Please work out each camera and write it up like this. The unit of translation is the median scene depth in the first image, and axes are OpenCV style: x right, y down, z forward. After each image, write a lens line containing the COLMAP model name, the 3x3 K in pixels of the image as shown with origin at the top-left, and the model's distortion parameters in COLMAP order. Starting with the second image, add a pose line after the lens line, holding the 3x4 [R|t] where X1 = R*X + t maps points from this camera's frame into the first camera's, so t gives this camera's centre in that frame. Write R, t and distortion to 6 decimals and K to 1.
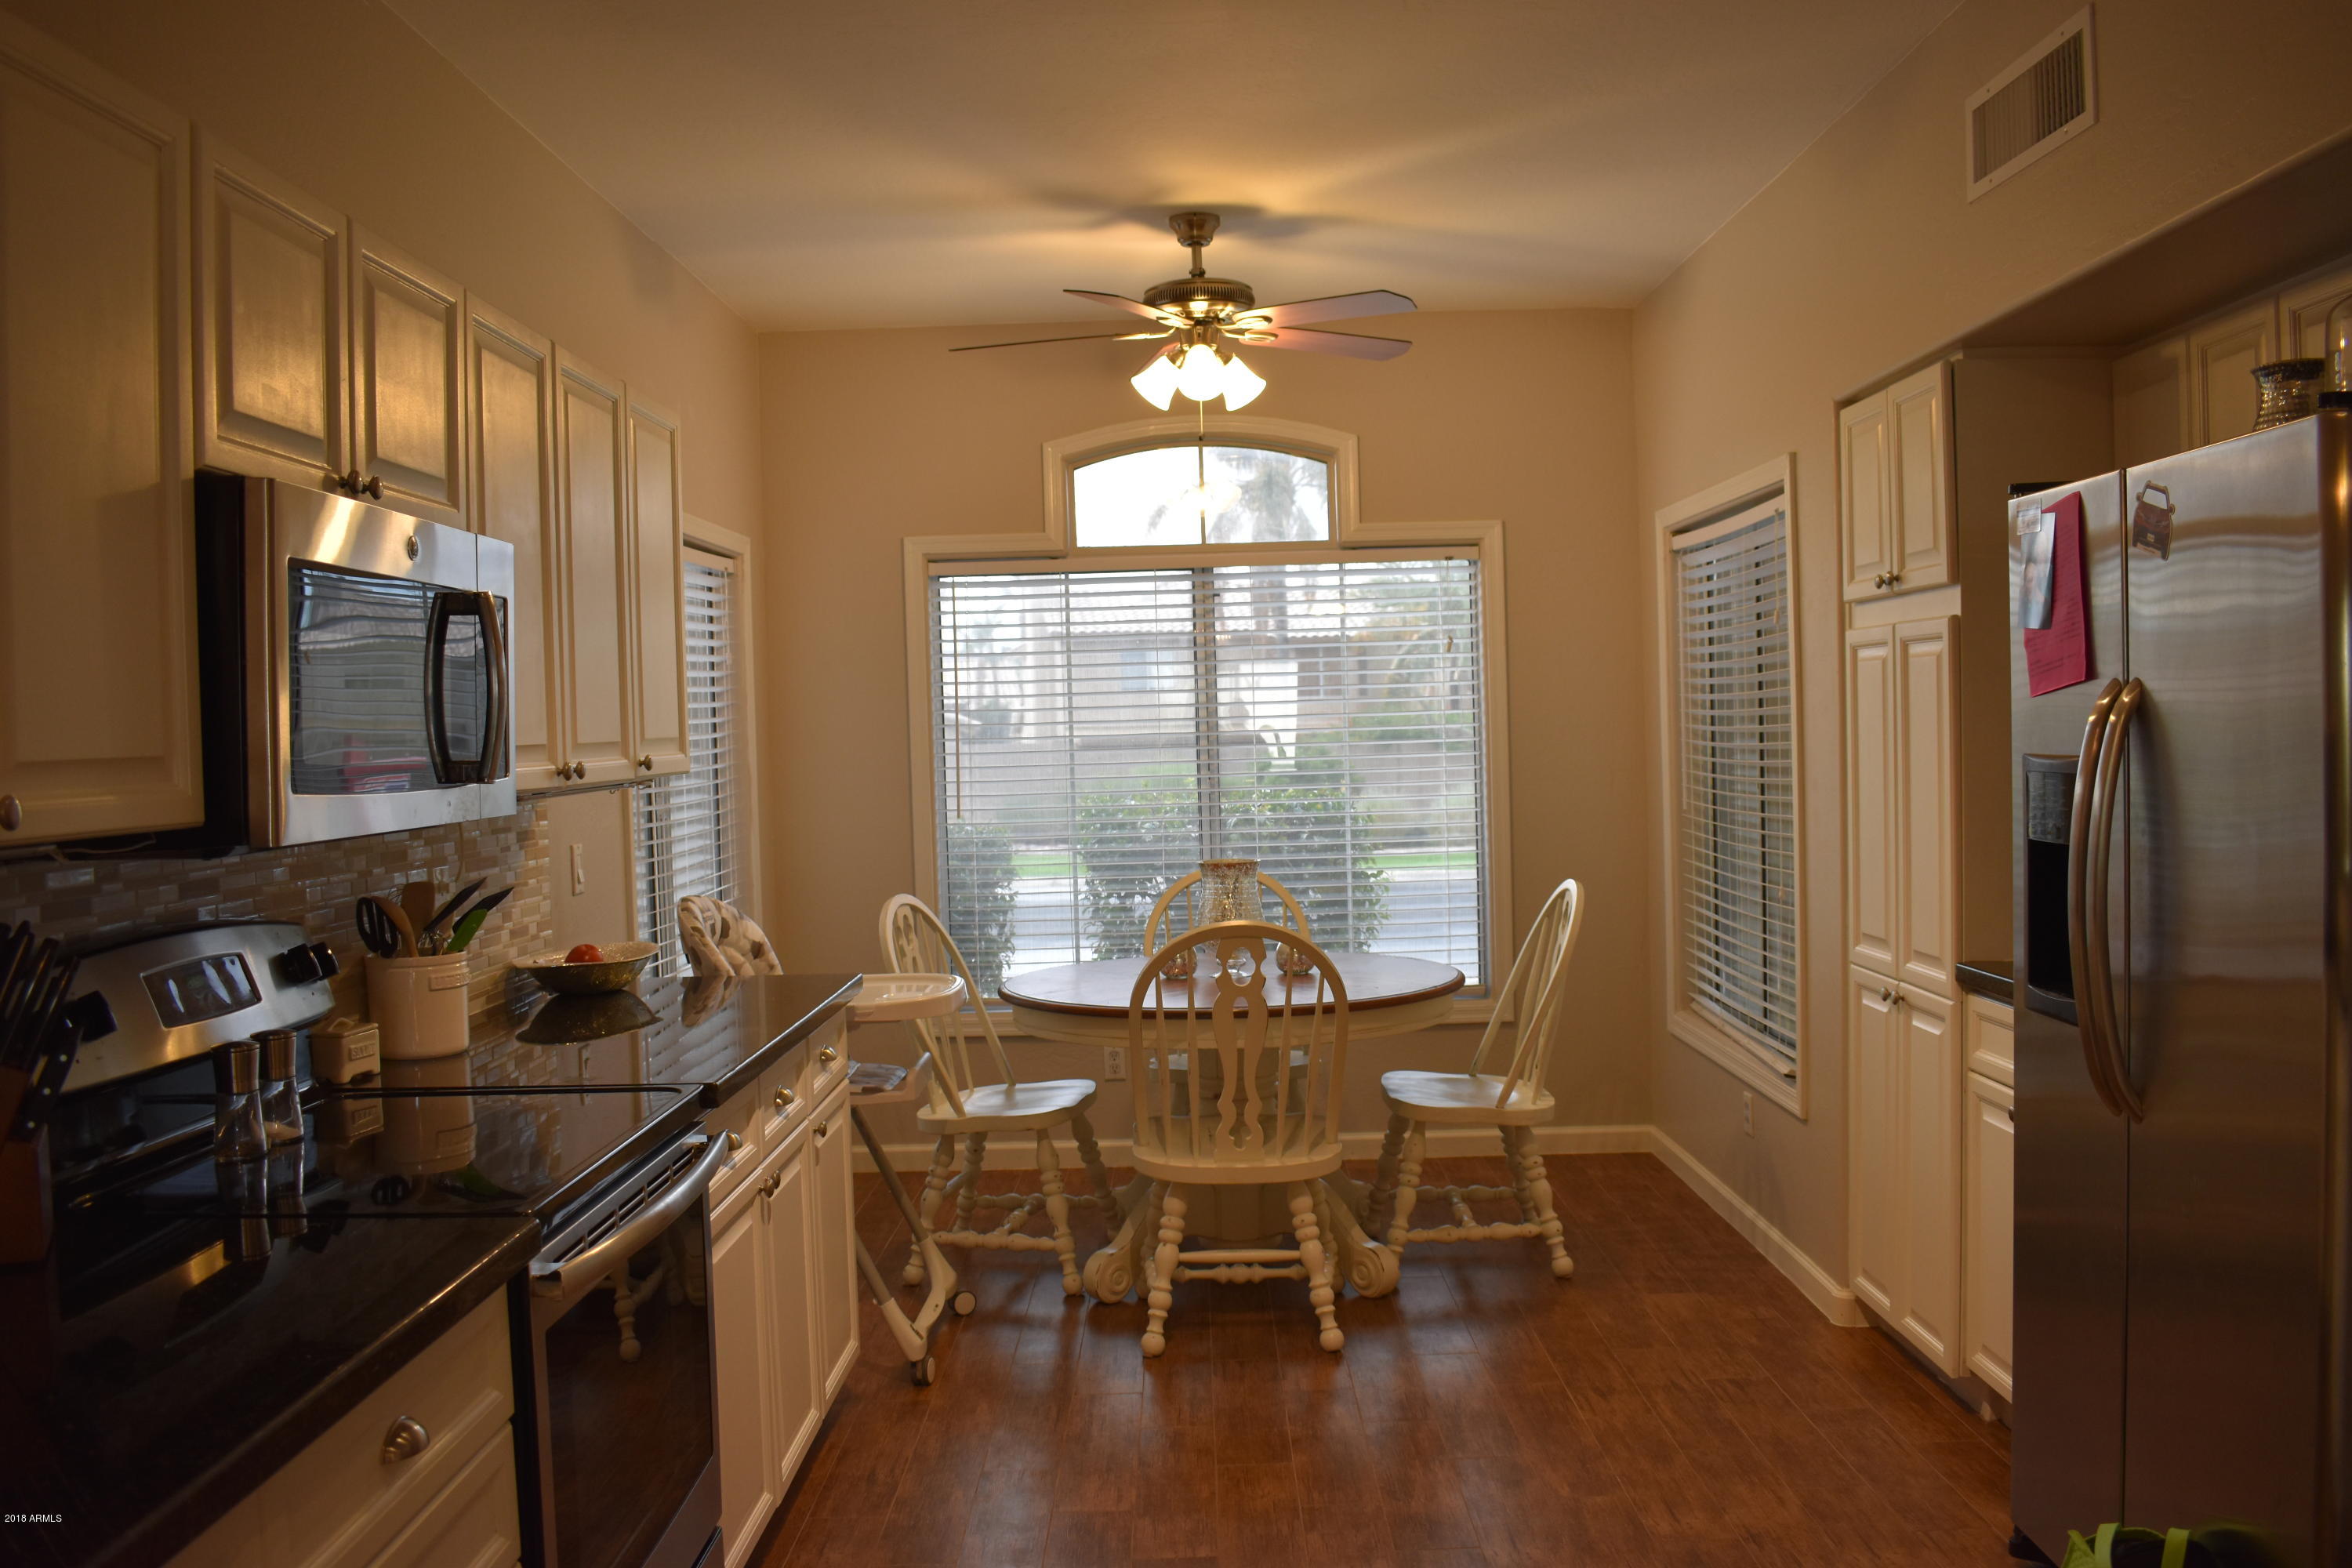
lens RADIAL K [[1884.2, 0, 1180.1], [0, 1884.2, 780.7], [0, 0, 1]] dist [-0.092672, 0.009387]
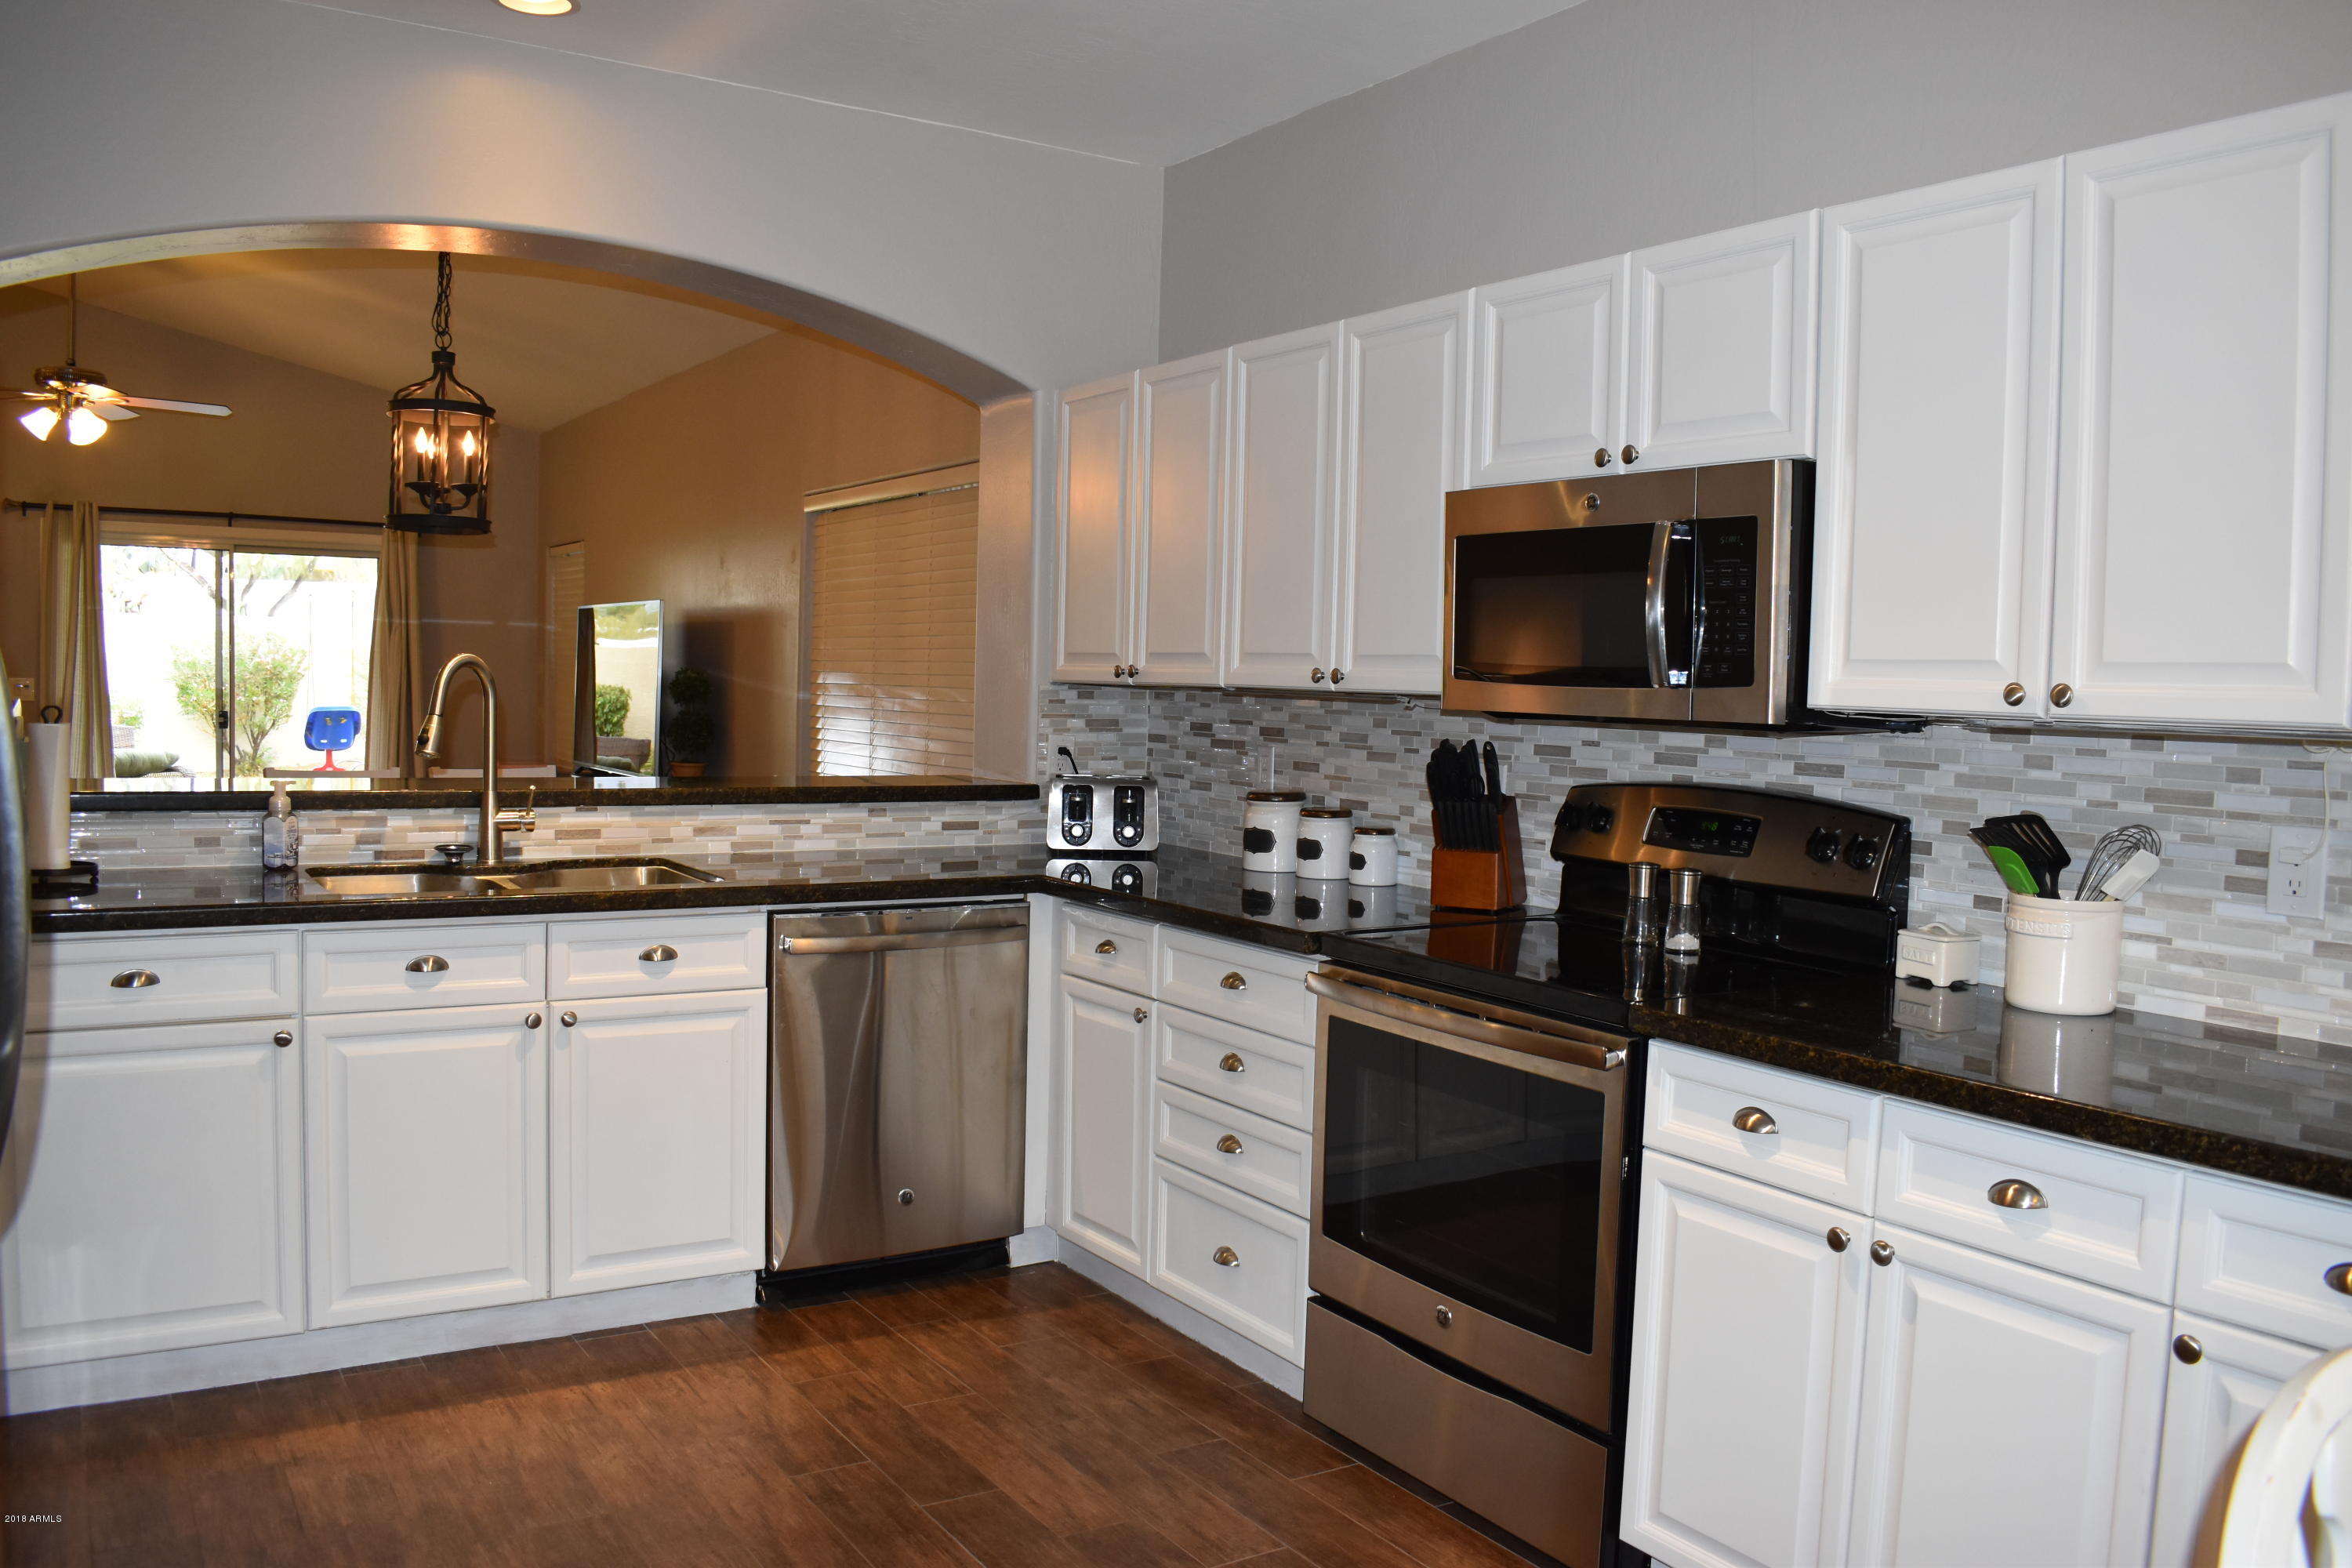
lens RADIAL K [[1823.3, 0, 1181.5], [0, 1823.3, 781.6], [0, 0, 1]] dist [-0.098869, 0.015955]
pose [[-0.839339, 0.036039, -0.542412, 0.266235], [-0.019378, 0.995182, 0.096109, -0.023094], [0.543263, 0.091179, -0.834597, 0.961017]]
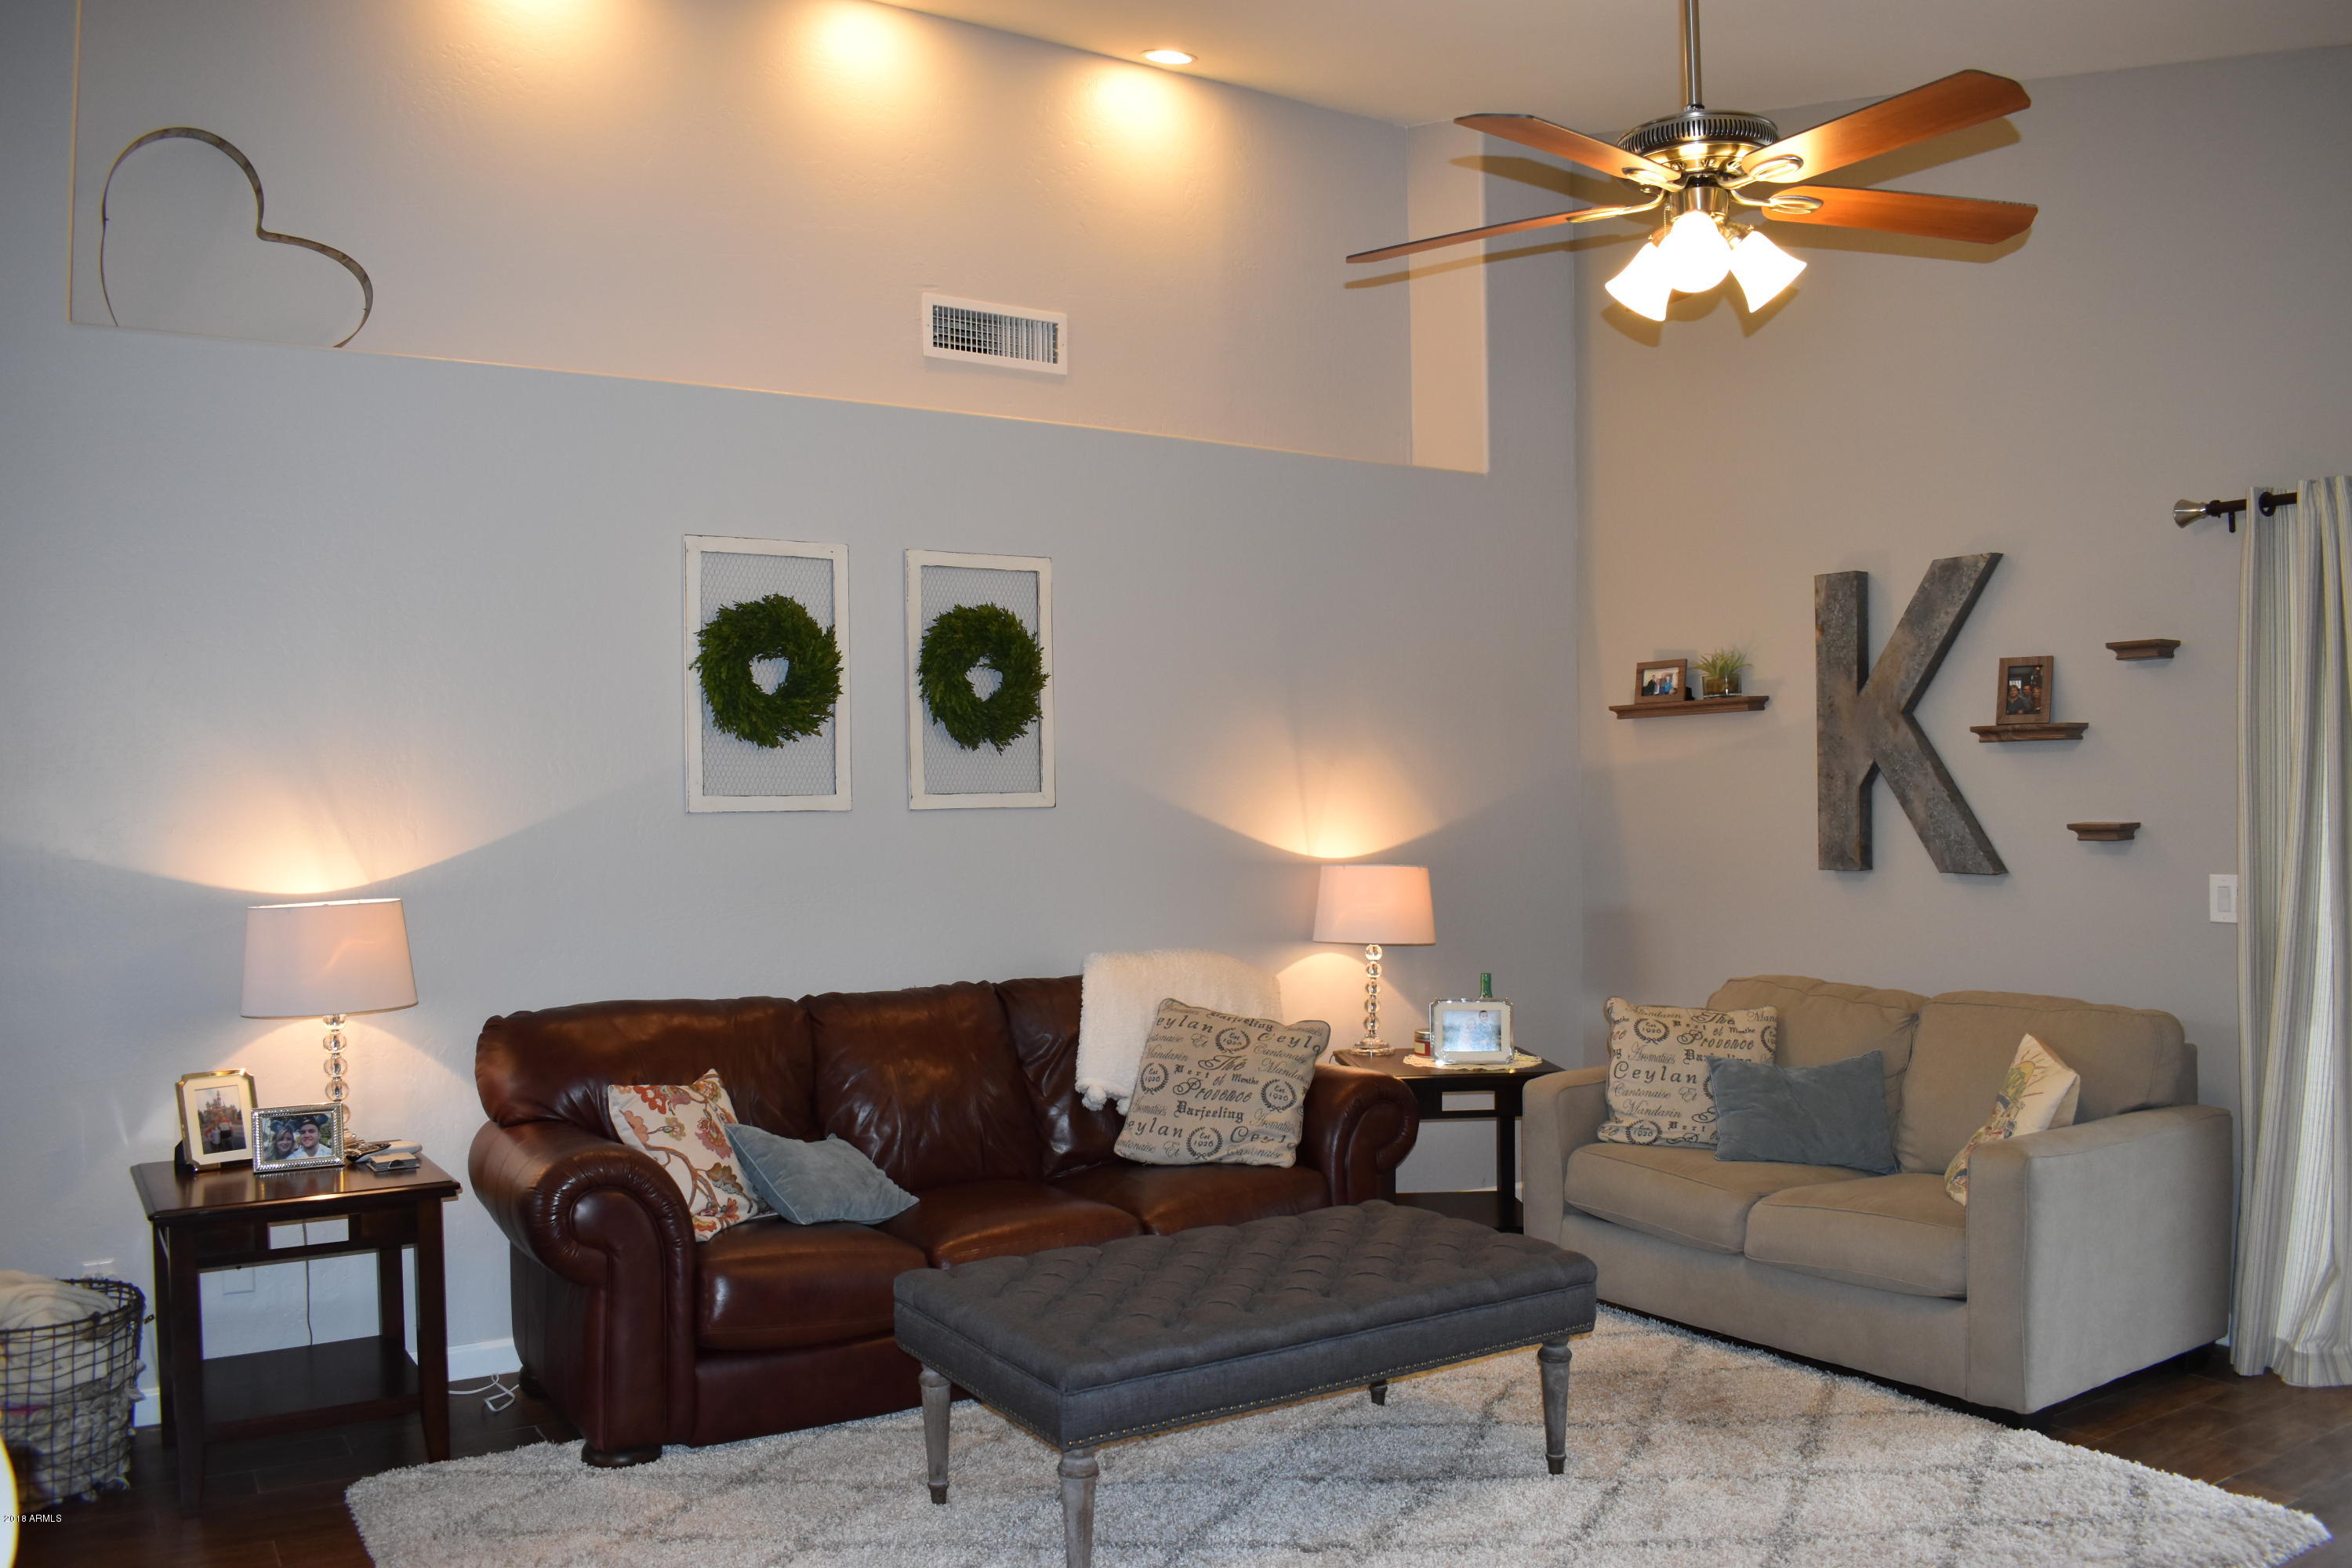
lens RADIAL K [[1804.4, 0, 1169.7], [0, 1804.4, 792.8], [0, 0, 1]] dist [-0.096269, 0.005667]
pose [[-0.534750, 0.037712, 0.844168, -0.200062], [0.048424, 0.998730, -0.013942, 0.018082], [-0.843622, 0.033422, -0.535897, -0.474144]]
